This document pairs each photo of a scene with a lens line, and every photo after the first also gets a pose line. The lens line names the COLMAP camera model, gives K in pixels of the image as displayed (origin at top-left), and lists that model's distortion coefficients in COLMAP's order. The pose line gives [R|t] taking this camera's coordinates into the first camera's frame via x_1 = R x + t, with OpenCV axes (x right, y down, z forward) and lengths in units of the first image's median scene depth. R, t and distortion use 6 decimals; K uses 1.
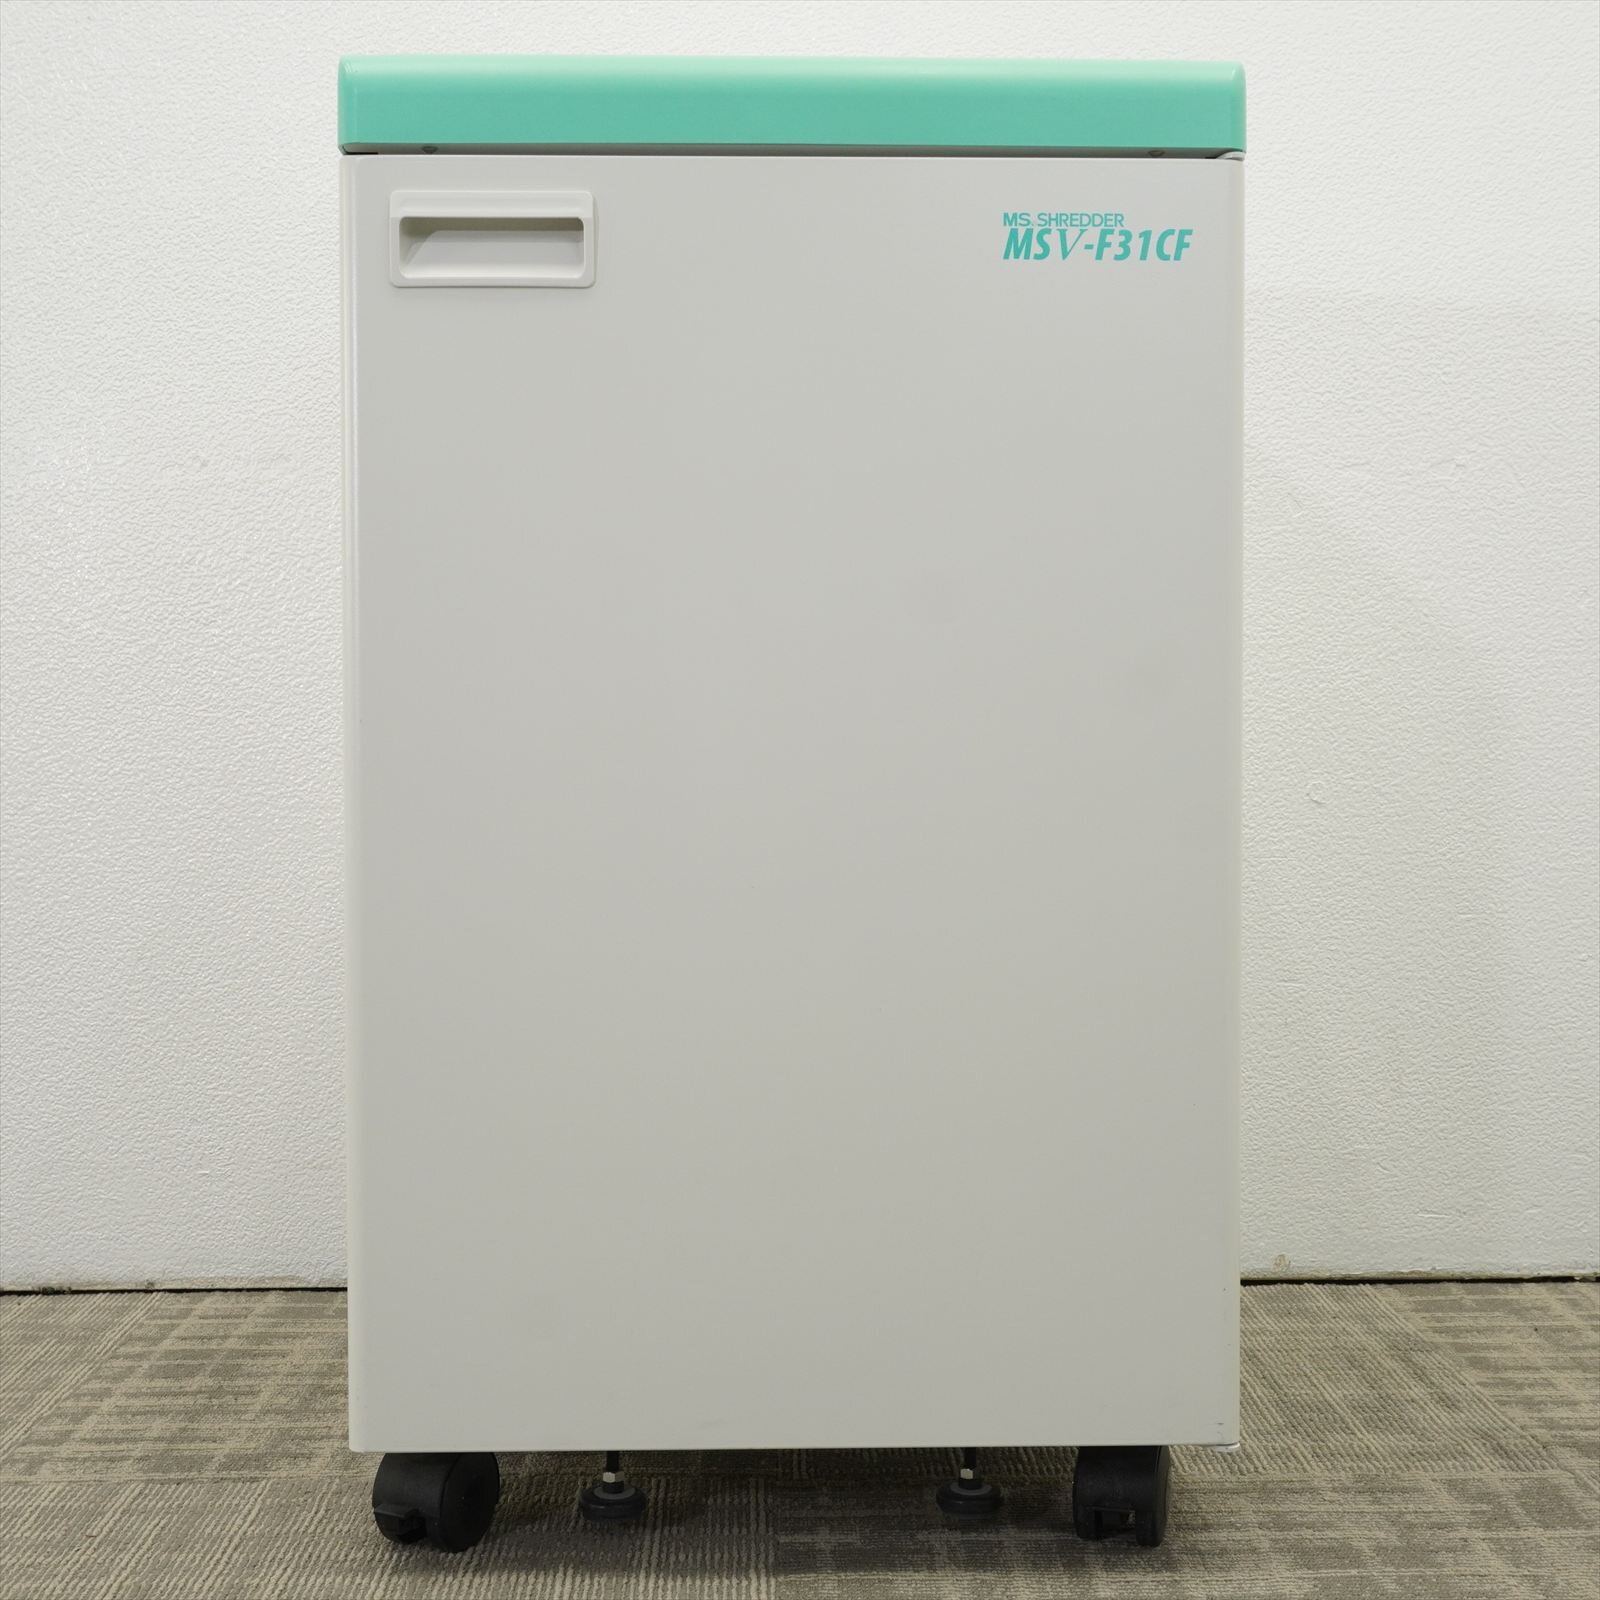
lens RADIAL K [[2387.4, 0, 800.0], [0, 2387.4, 800.0], [0, 0, 1]] dist [0.008151, 0.008363]
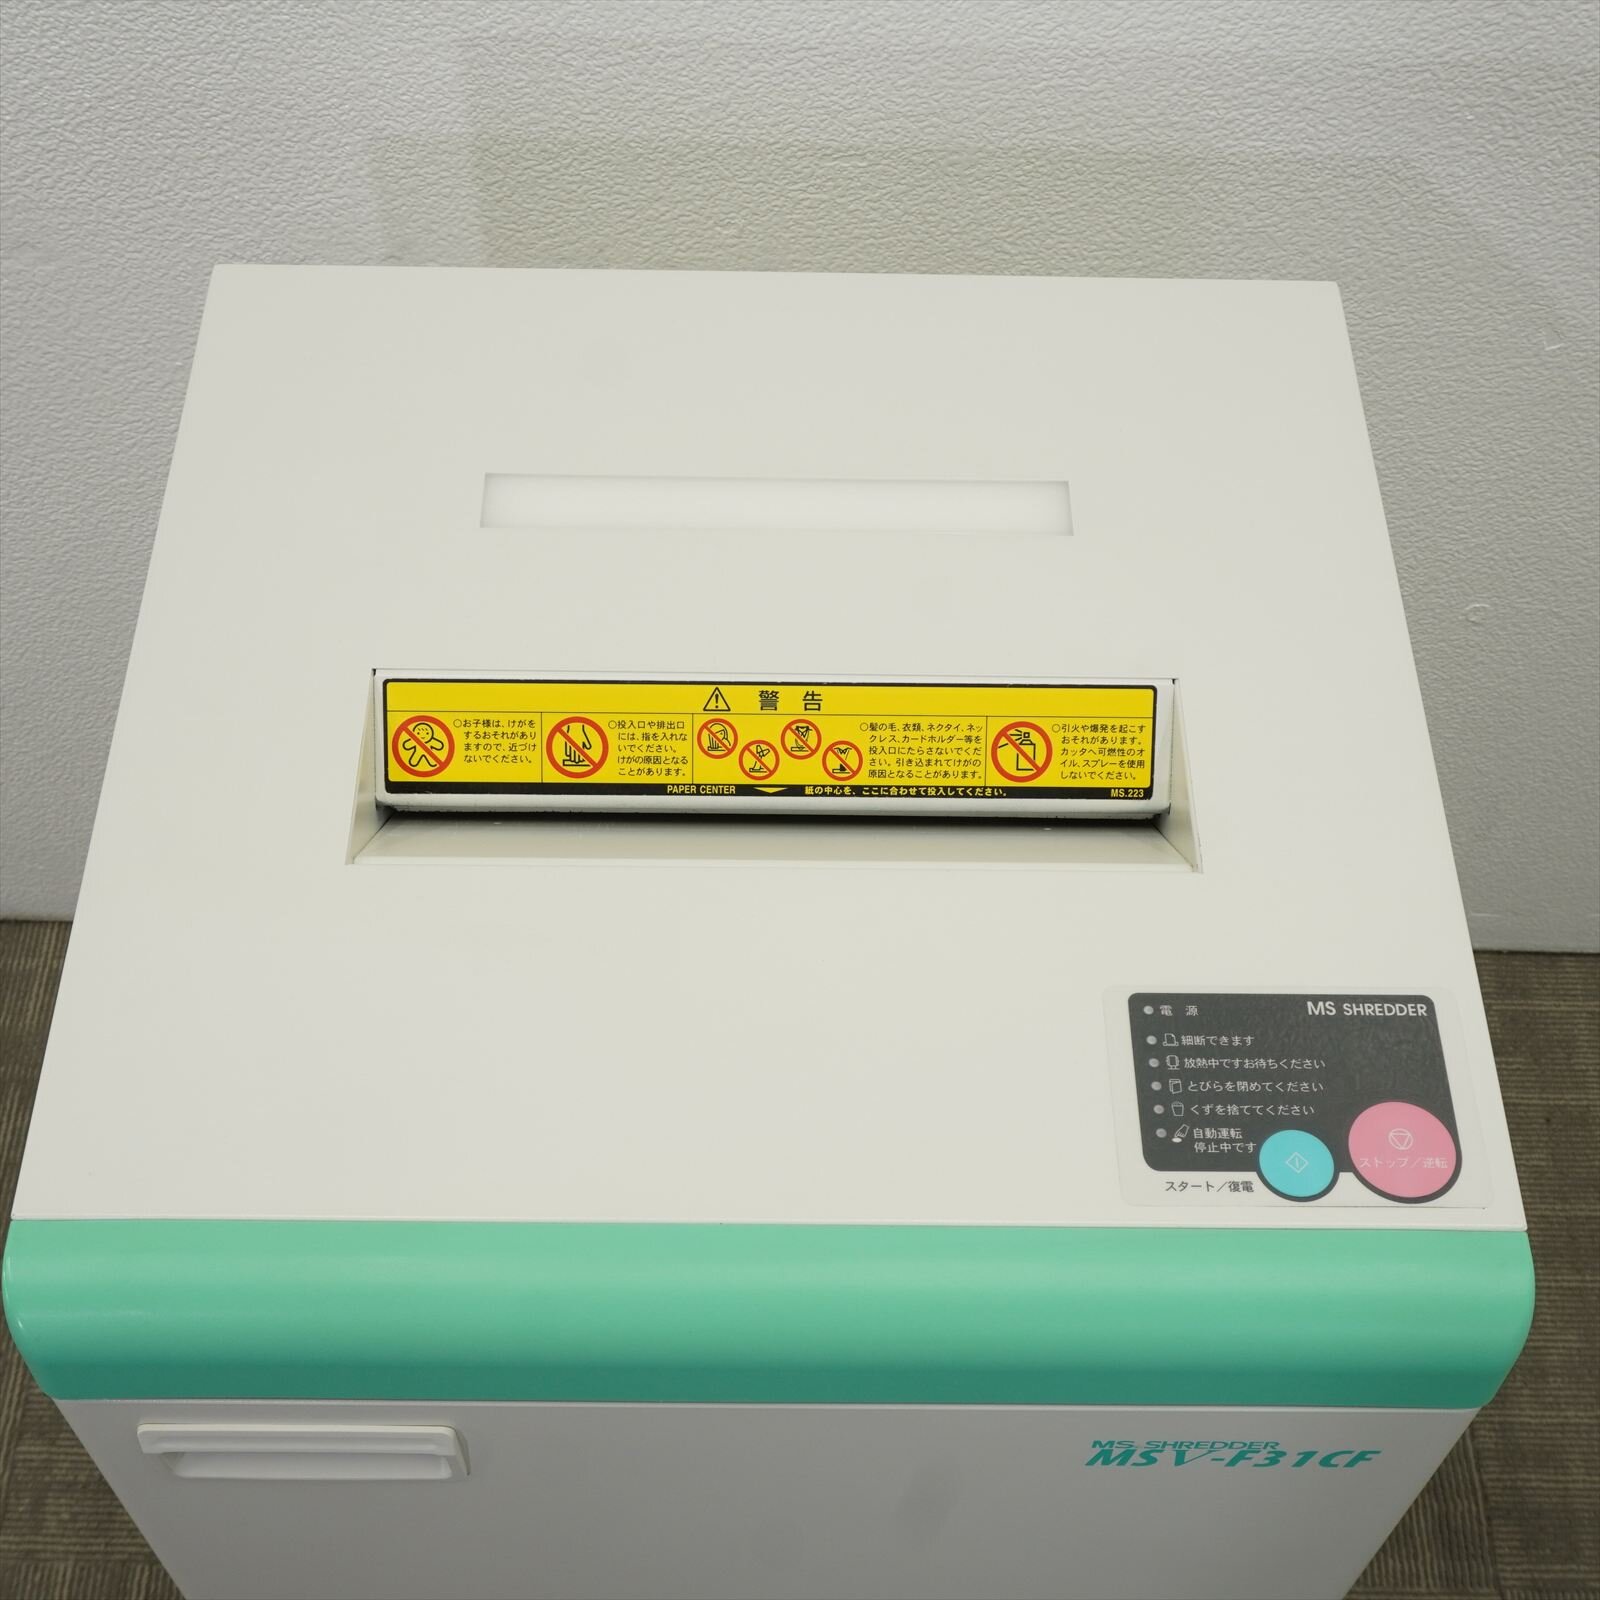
lens RADIAL K [[2303.2, 0, 800.0], [0, 2303.2, 800.0], [0, 0, 1]] dist [-0.011566, -0.002816]
pose [[0.999327, 0.036590, 0.002699, -0.001569], [-0.024339, 0.606070, 0.795039, -0.695060], [0.027454, -0.794569, 0.606553, 0.627104]]
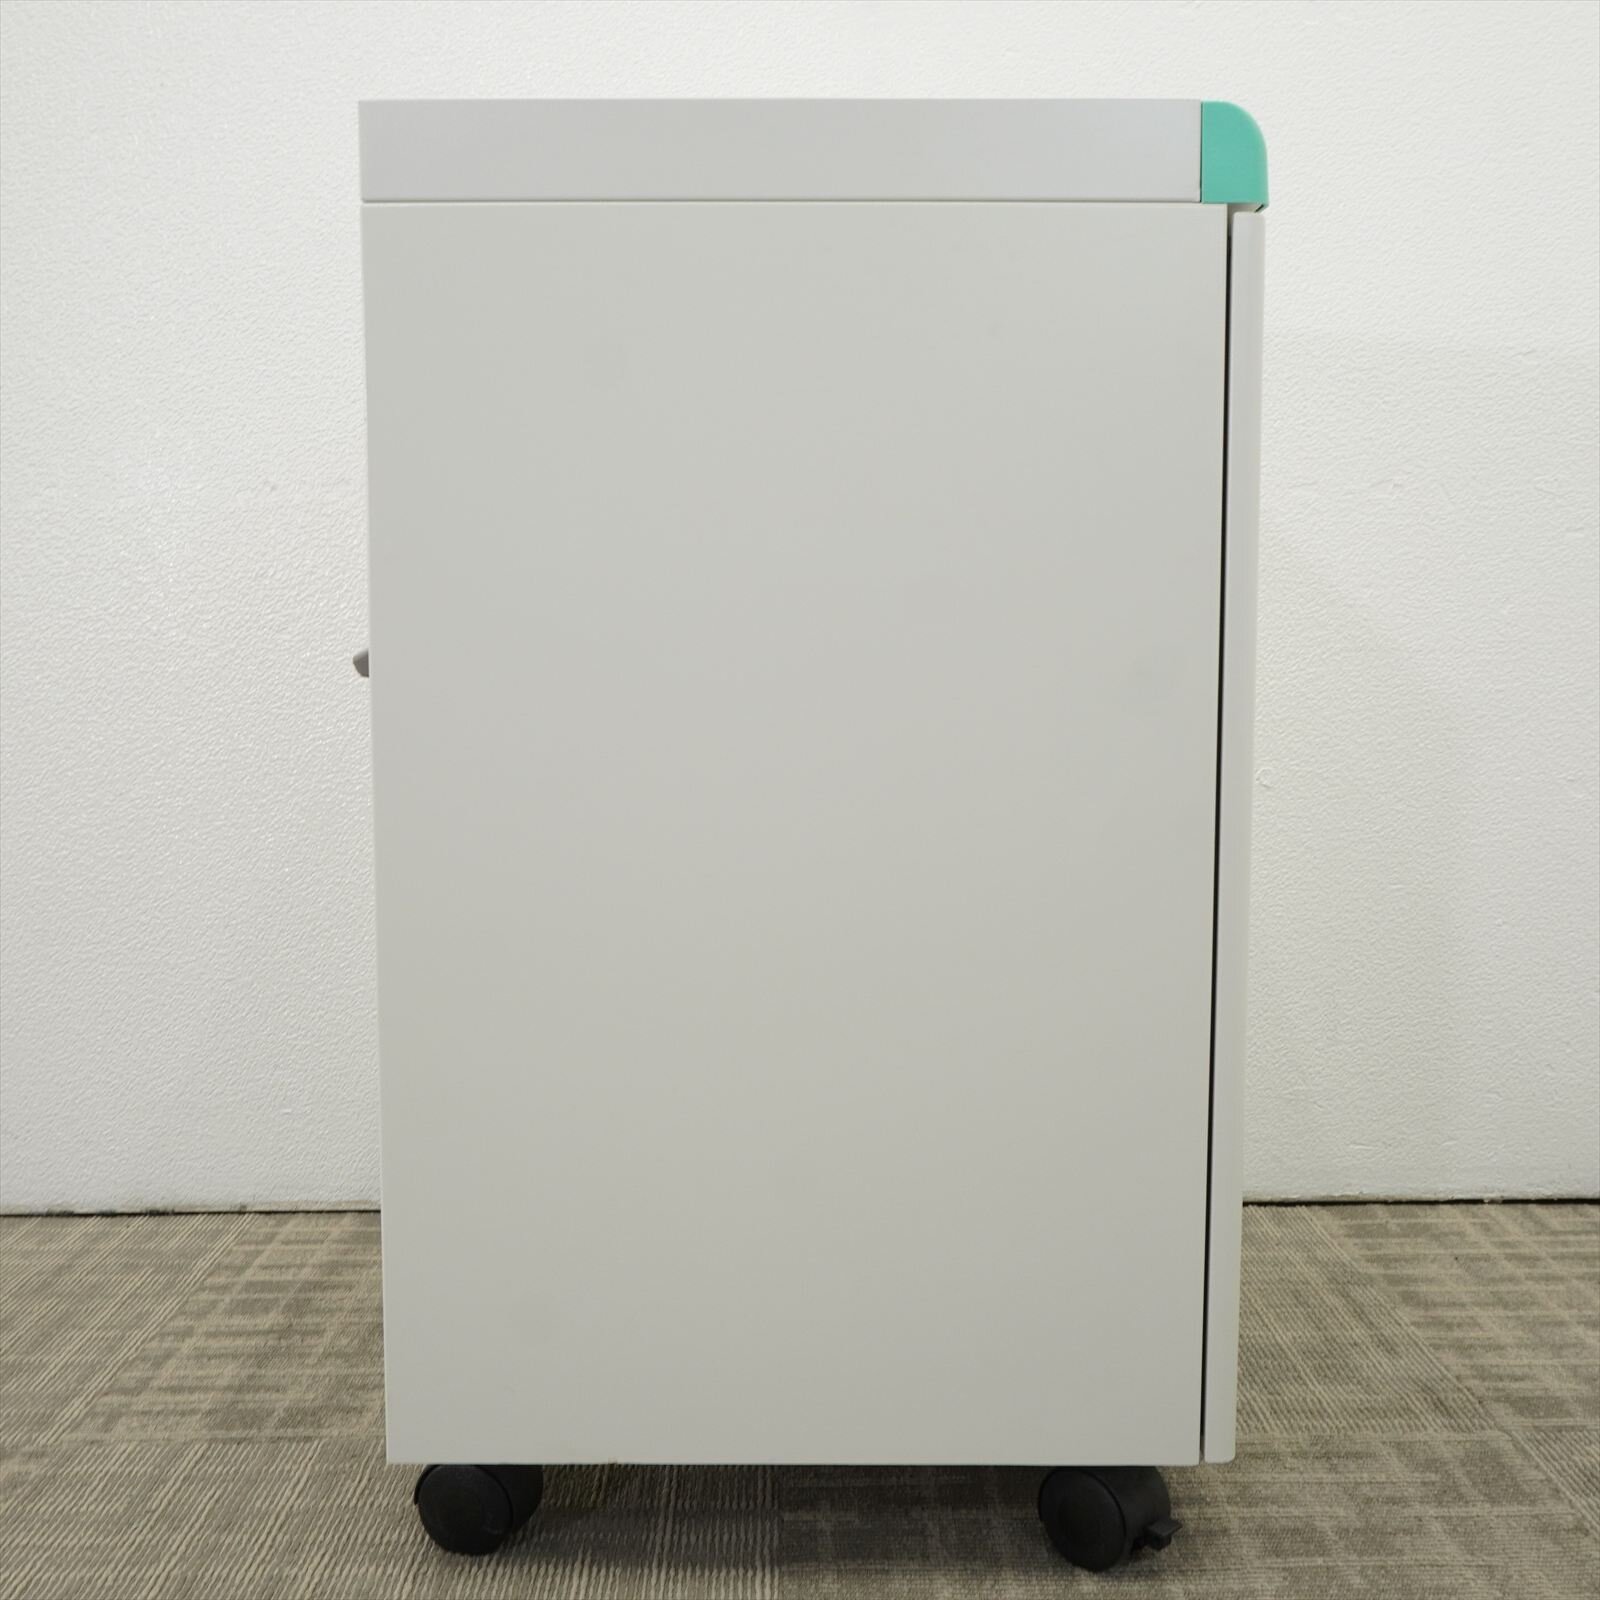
lens RADIAL K [[1832.9, 0, 800.0], [0, 1832.9, 800.0], [0, 0, 1]] dist [-0.031670, 0.035835]
pose [[0.999954, -0.001224, -0.009466, 0.006145], [0.001778, 0.998270, 0.058765, -0.055433], [0.009377, -0.058780, 0.998227, 0.173153]]
